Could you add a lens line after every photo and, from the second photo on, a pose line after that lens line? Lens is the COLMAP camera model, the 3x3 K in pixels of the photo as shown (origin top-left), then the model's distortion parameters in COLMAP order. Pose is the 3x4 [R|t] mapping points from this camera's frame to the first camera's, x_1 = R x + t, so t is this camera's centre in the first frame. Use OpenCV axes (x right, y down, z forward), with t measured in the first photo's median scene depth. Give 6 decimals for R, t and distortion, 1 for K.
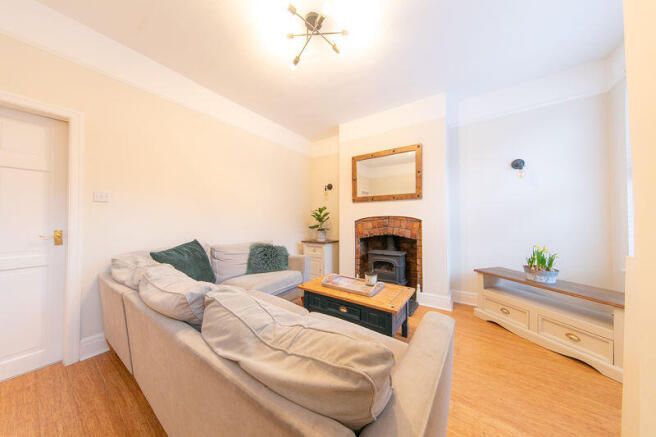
lens RADIAL K [[204.0, 0, 328.0], [0, 204.0, 218.5], [0, 0, 1]] dist [-0.000013, -0.000064]
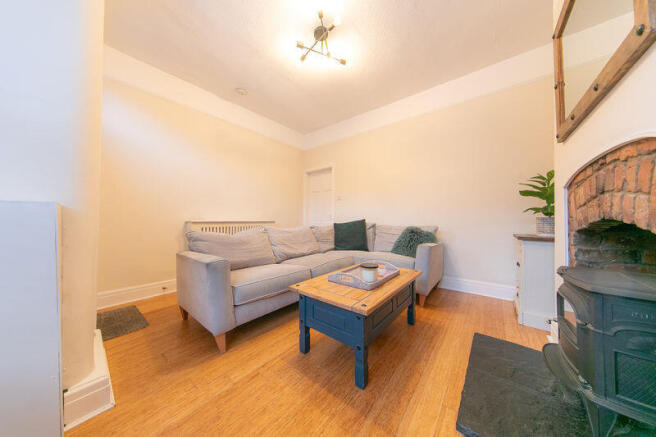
lens RADIAL K [[204.0, 0, 328.0], [0, 204.0, 218.5], [0, 0, 1]] dist [-0.000013, -0.000064]
pose [[-0.074391, -0.004991, -0.997217, 0.779974], [0.013375, 0.999893, -0.006002, 0.095023], [0.997139, -0.013784, -0.074317, 0.780209]]
